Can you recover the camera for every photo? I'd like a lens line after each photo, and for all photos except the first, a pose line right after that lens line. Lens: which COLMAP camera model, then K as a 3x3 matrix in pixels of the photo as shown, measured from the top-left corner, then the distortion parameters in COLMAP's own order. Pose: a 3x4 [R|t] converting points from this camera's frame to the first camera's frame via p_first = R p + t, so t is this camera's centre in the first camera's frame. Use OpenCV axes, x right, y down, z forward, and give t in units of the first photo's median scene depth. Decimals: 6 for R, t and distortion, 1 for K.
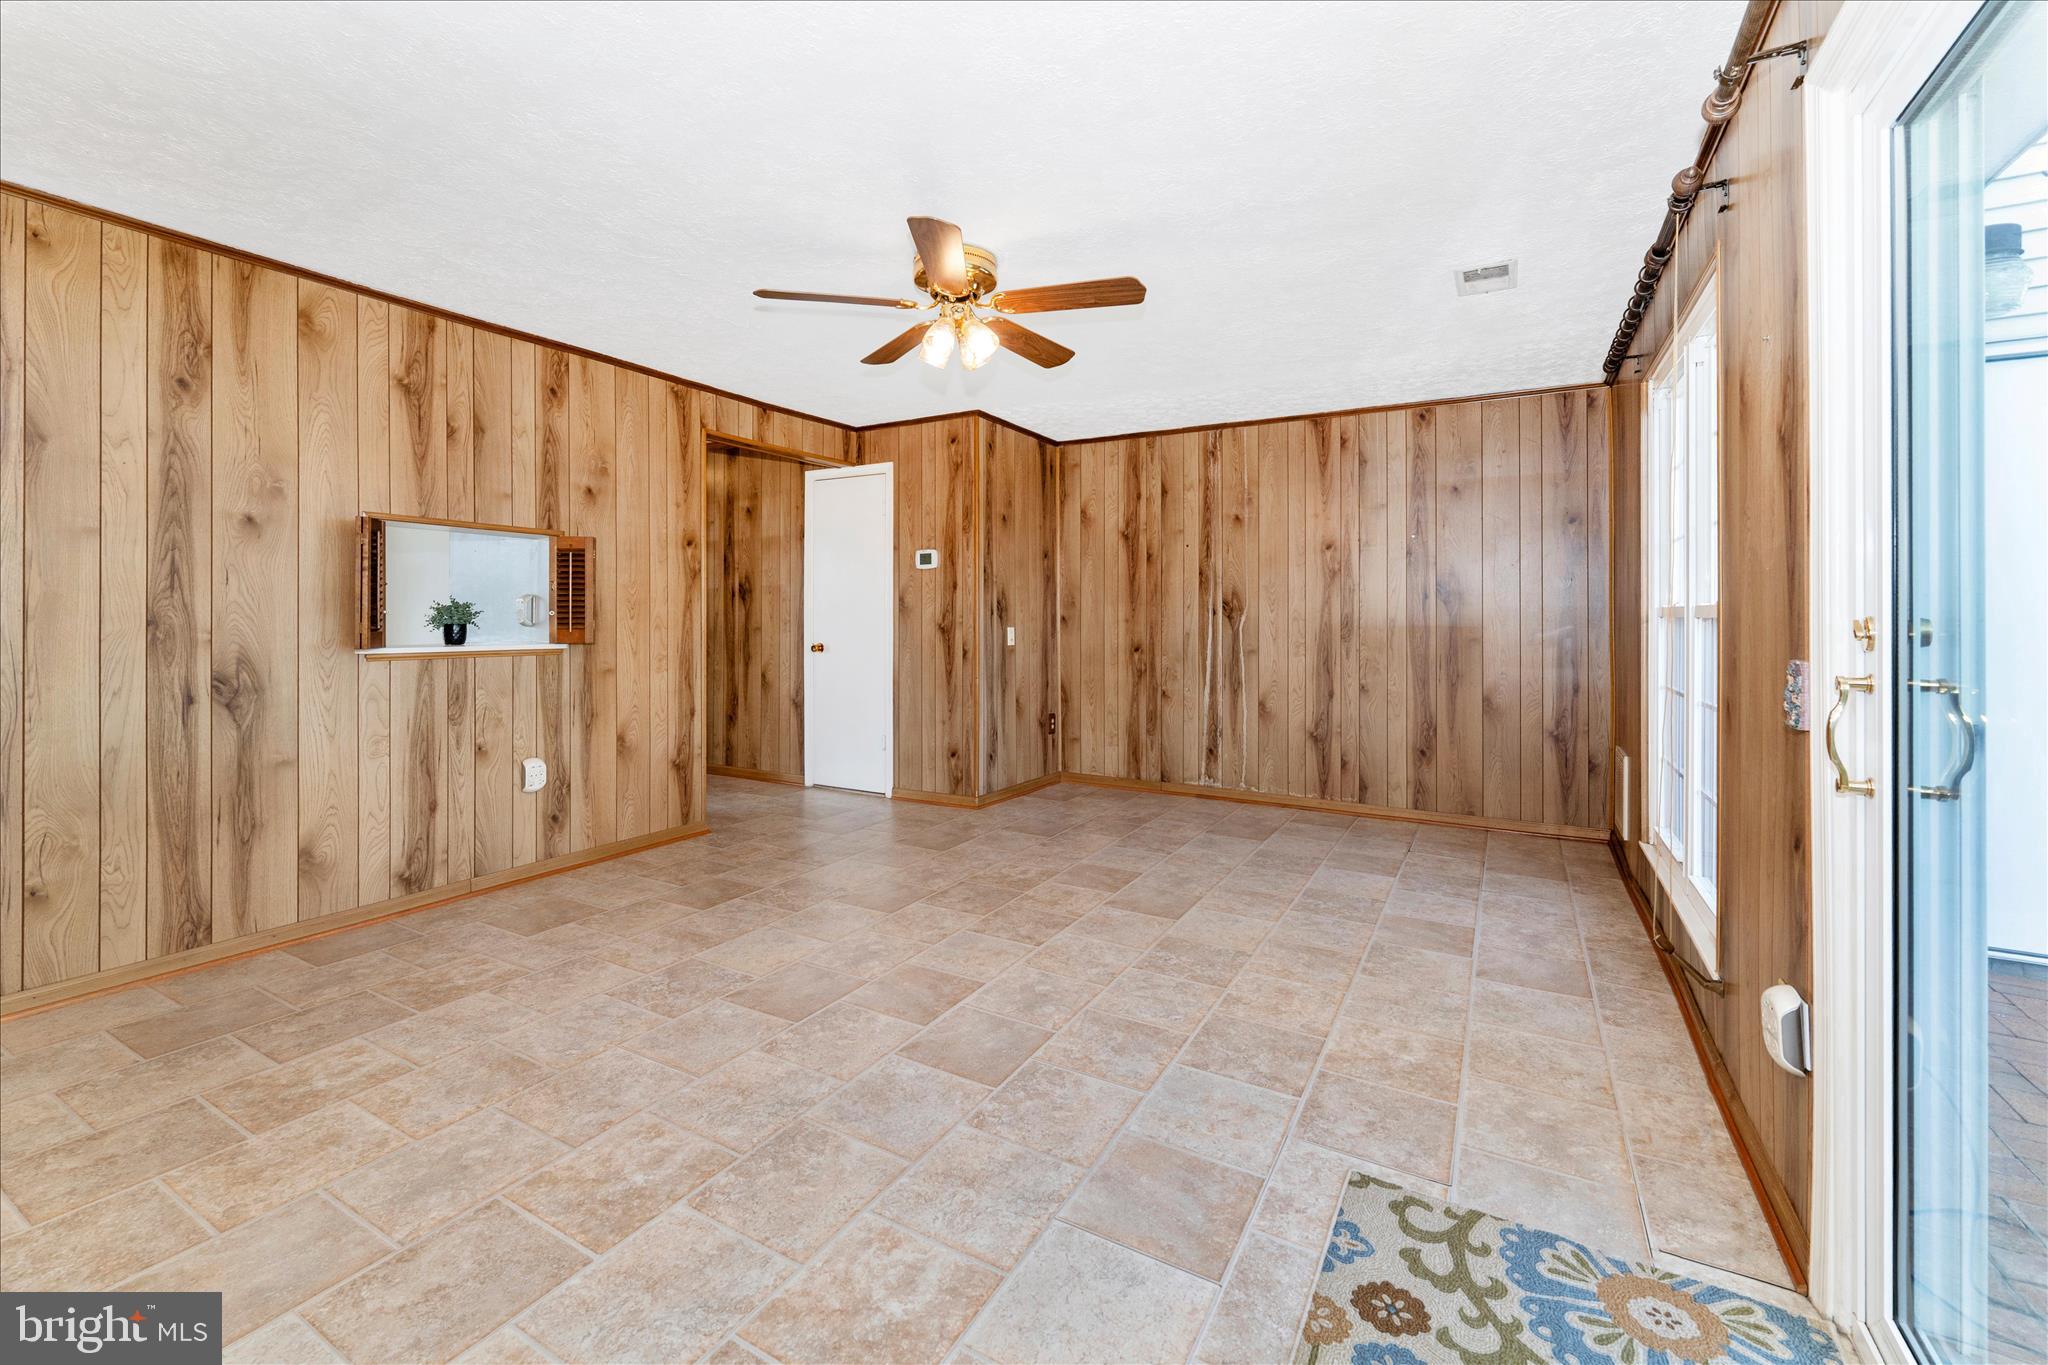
lens RADIAL K [[850.5, 0, 971.0], [0, 850.5, 619.5], [0, 0, 1]] dist [0.004136, 0.000088]
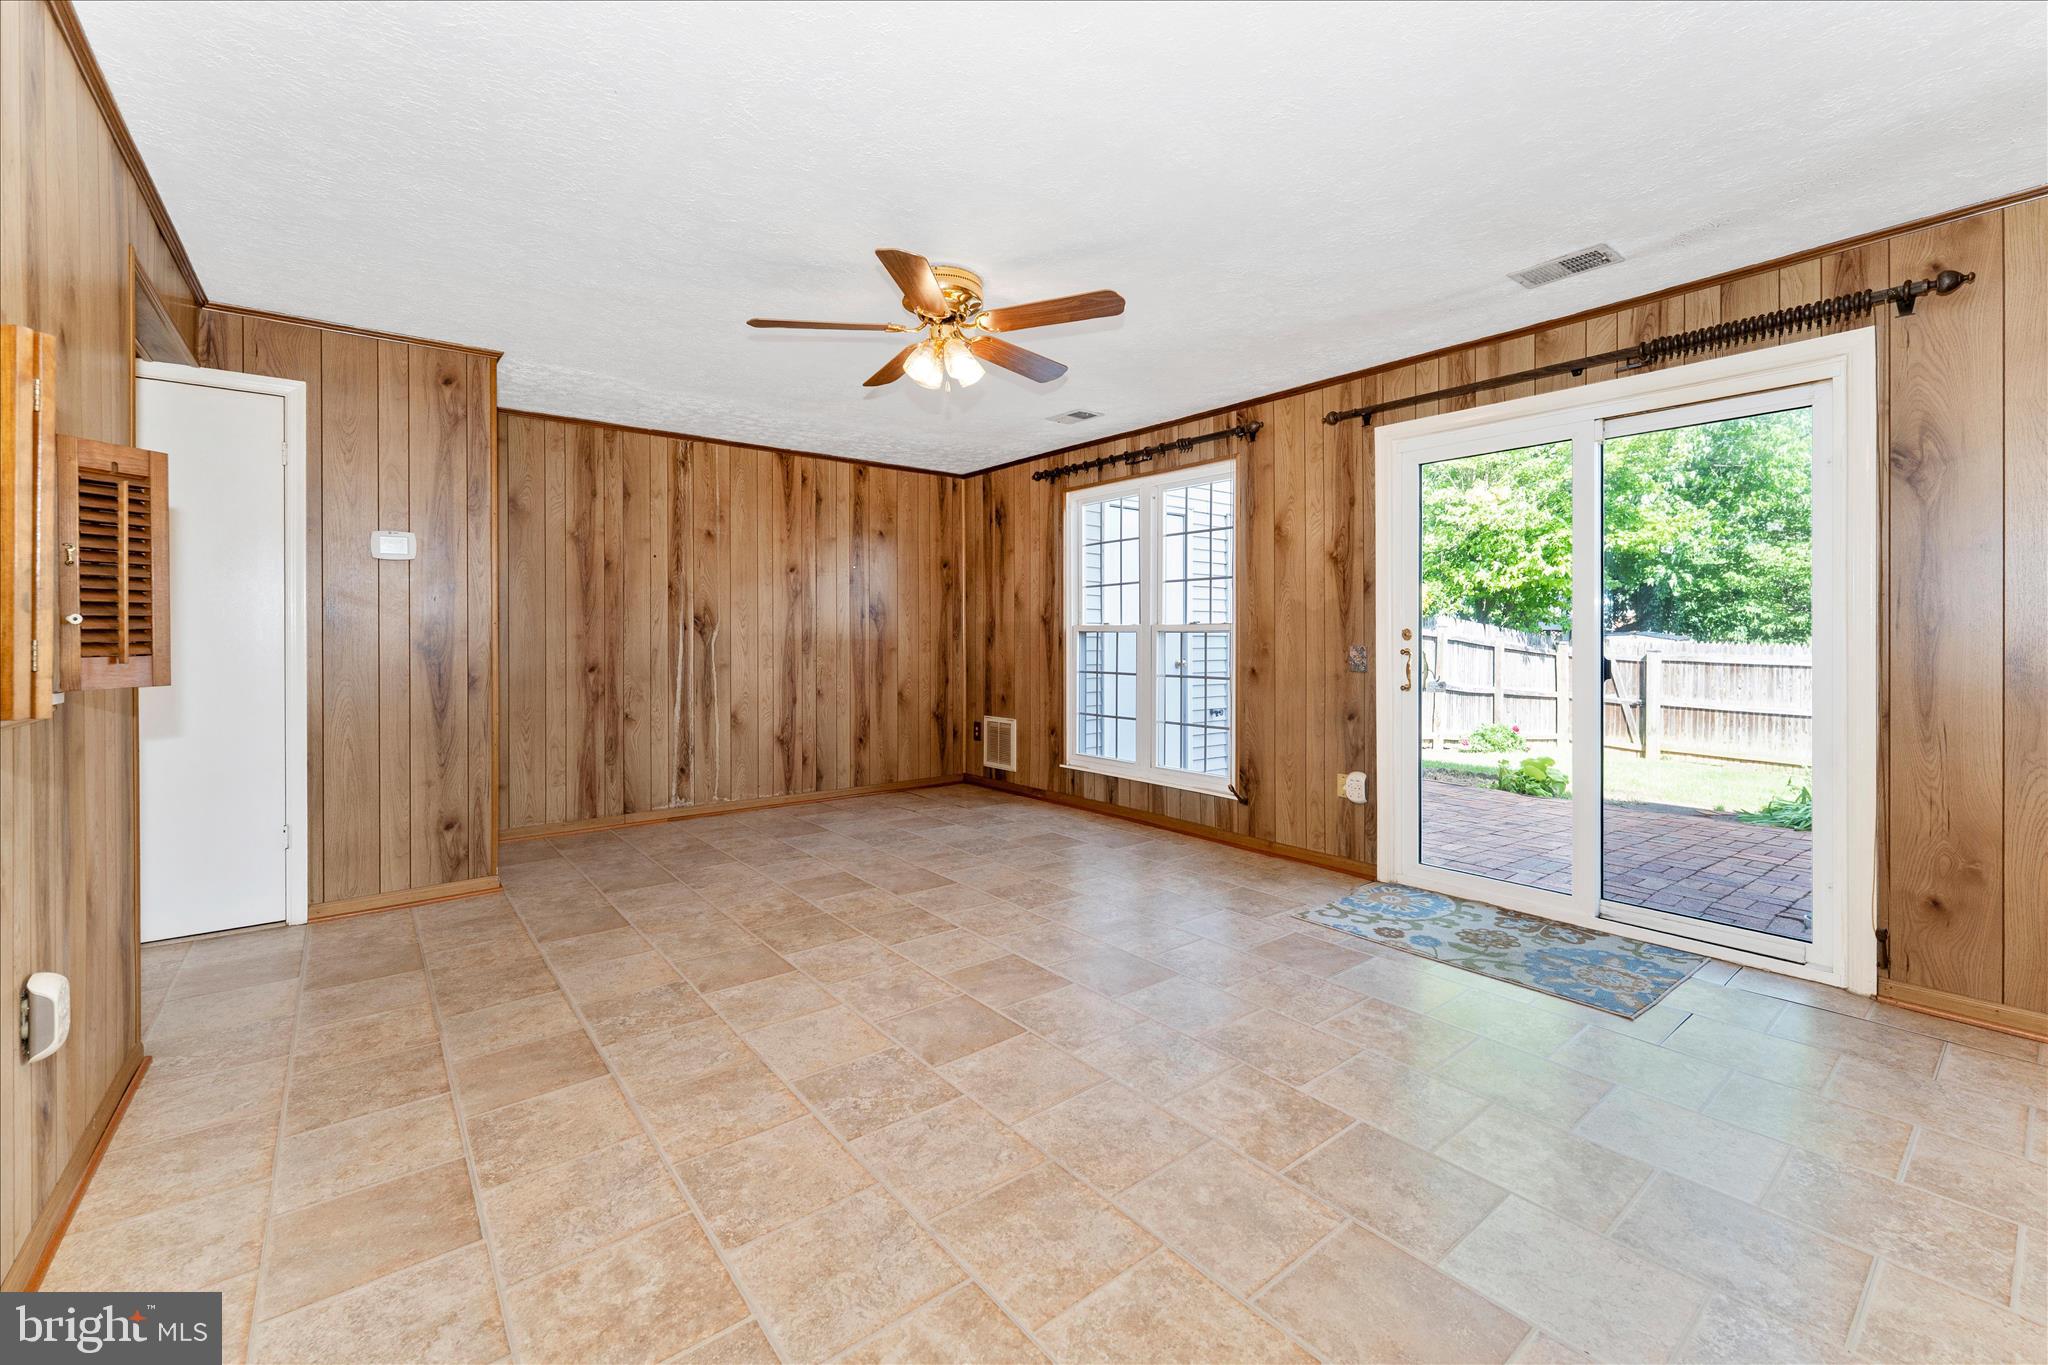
lens RADIAL K [[850.5, 0, 1051.7], [0, 850.5, 656.4], [0, 0, 1]] dist [0.004136, 0.000088]
pose [[0.339289, -0.026442, 0.940310, -0.739705], [0.005105, 0.999642, 0.026268, 0.001765], [-0.940668, -0.004112, 0.339303, 0.412741]]
